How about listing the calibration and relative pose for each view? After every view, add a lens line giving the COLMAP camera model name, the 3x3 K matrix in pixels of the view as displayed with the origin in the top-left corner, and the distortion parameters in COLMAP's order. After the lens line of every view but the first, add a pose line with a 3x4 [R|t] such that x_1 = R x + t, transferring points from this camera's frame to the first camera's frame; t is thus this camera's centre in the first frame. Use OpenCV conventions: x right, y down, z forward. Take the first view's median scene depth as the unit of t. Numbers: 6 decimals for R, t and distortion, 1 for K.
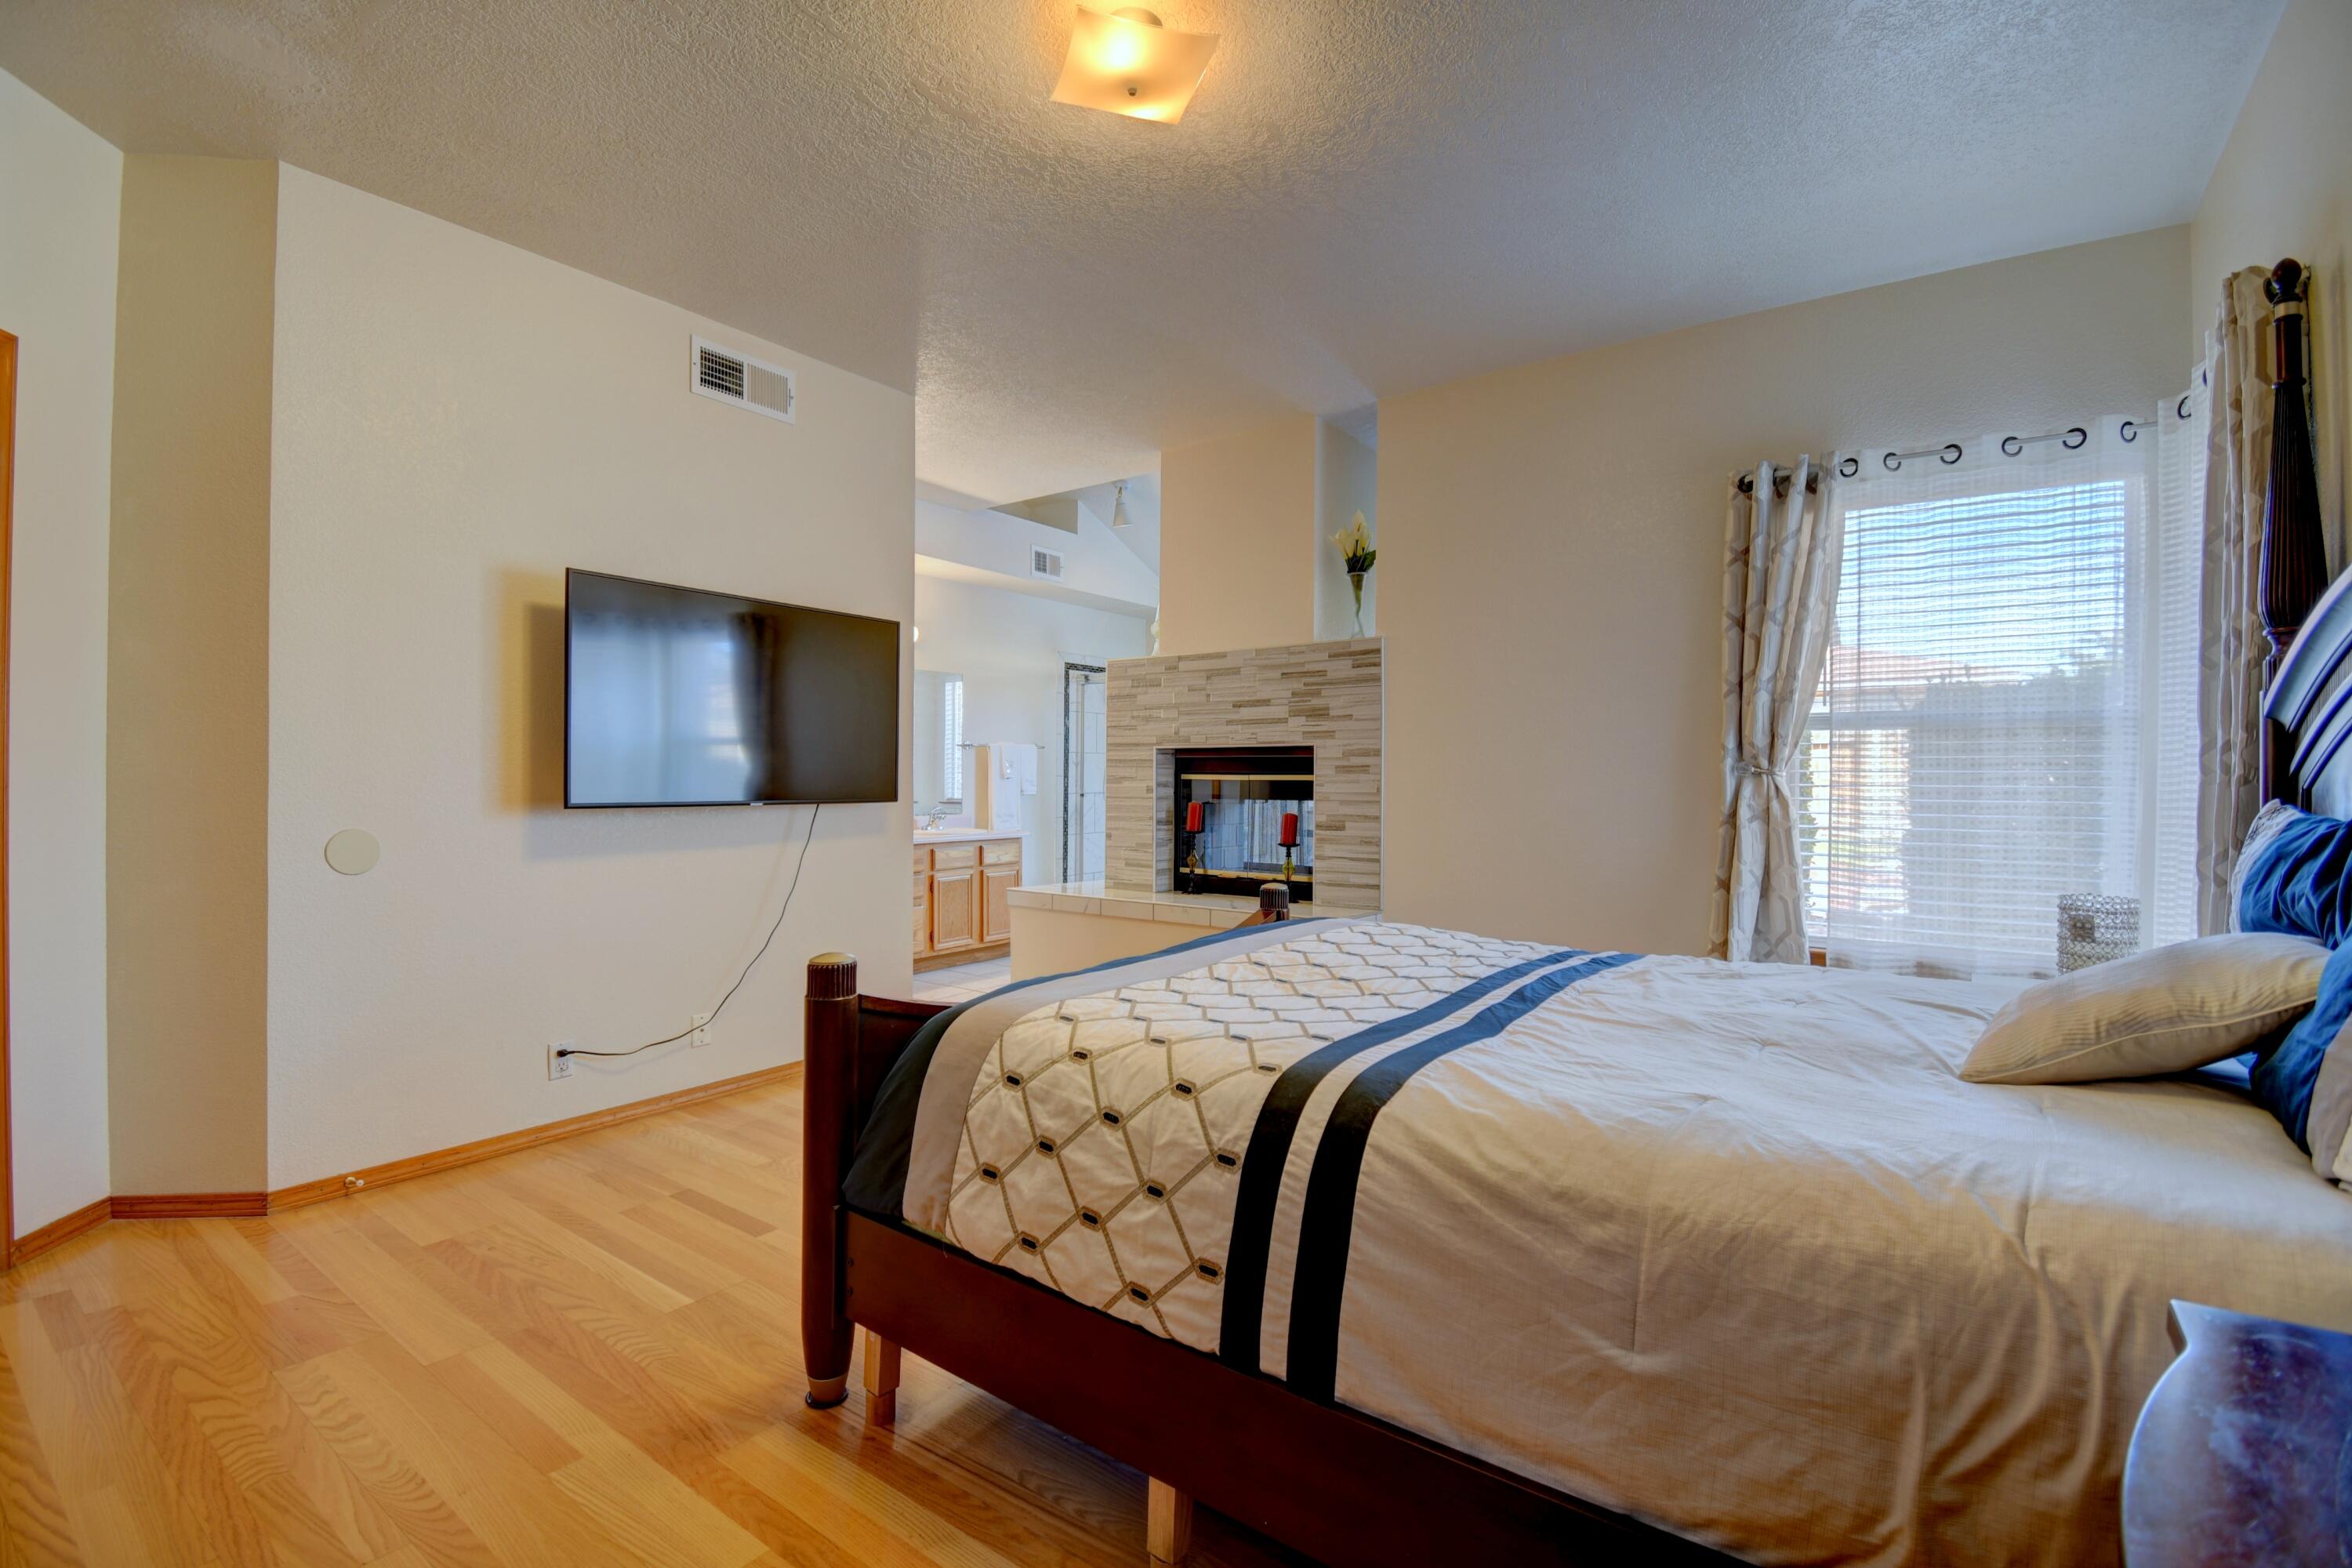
lens RADIAL K [[1036.9, 0, 1180.0], [0, 1036.9, 783.0], [0, 0, 1]] dist [-0.017297, -0.005596]
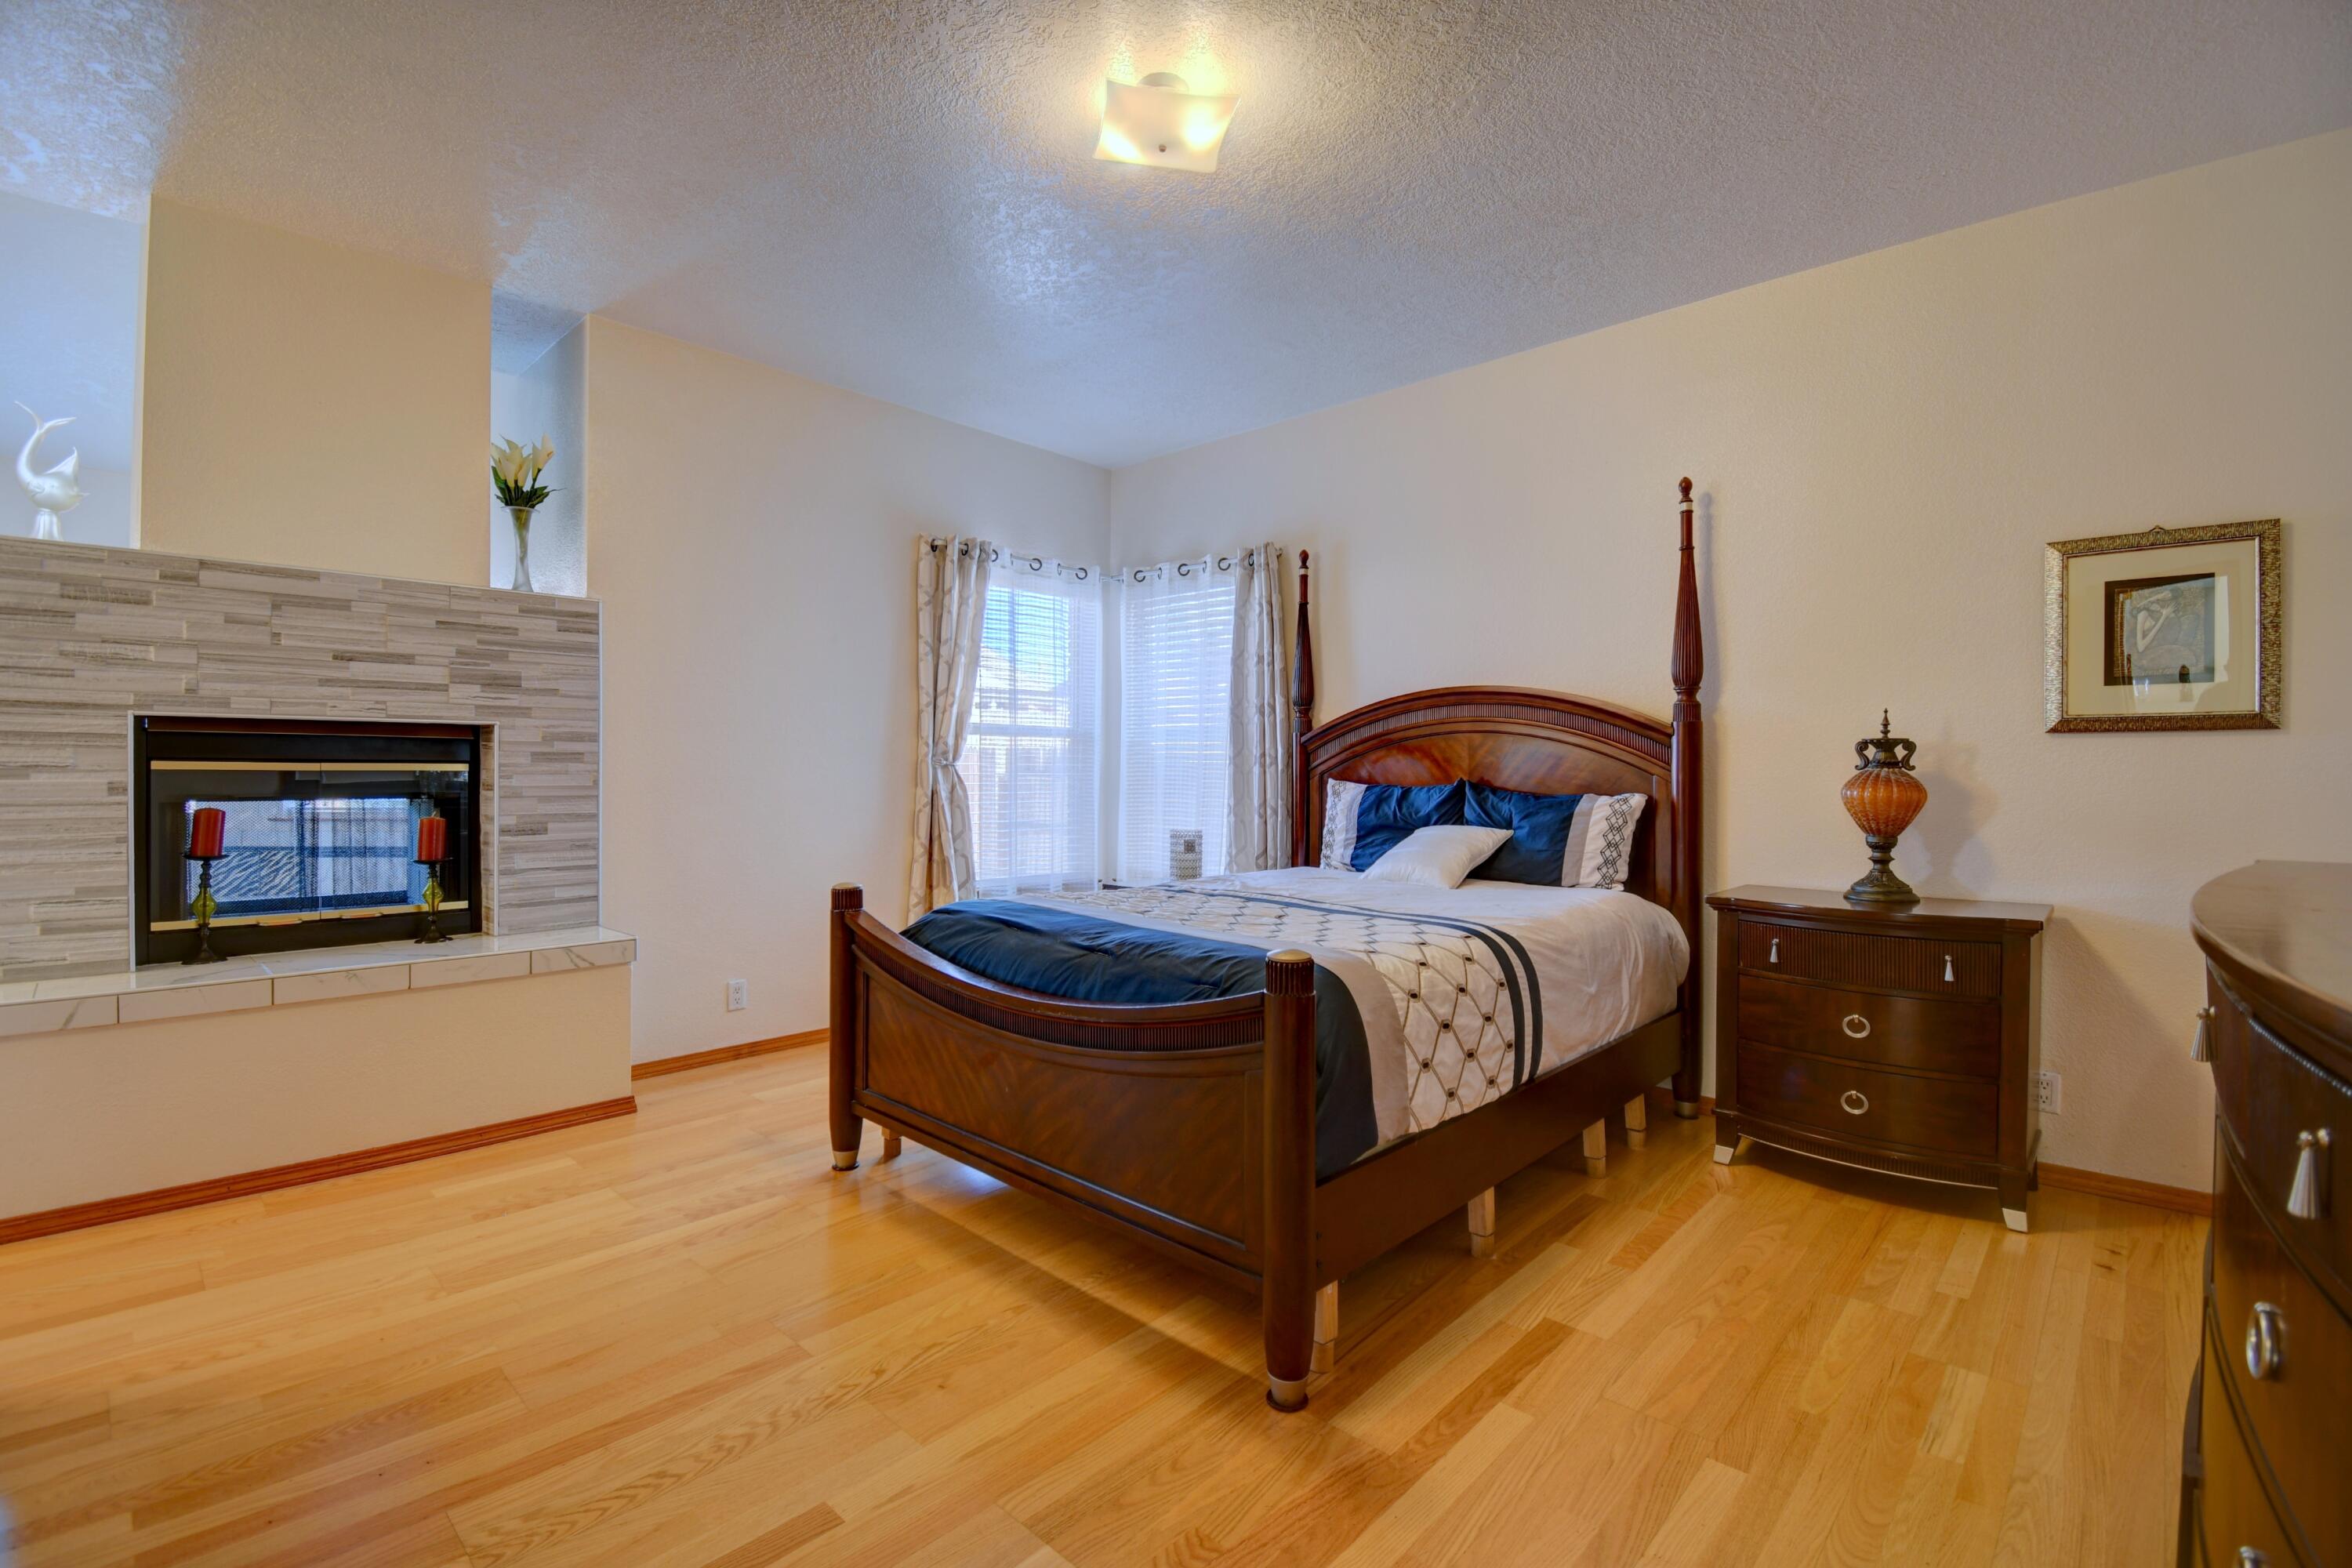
lens RADIAL K [[1036.9, 0, 1182.8], [0, 1036.9, 781.6], [0, 0, 1]] dist [-0.017297, -0.005596]
pose [[0.111200, -0.011581, 0.993731, -0.569890], [-0.000102, 0.999932, 0.011665, -0.003682], [-0.993798, -0.001399, 0.111191, 0.424984]]
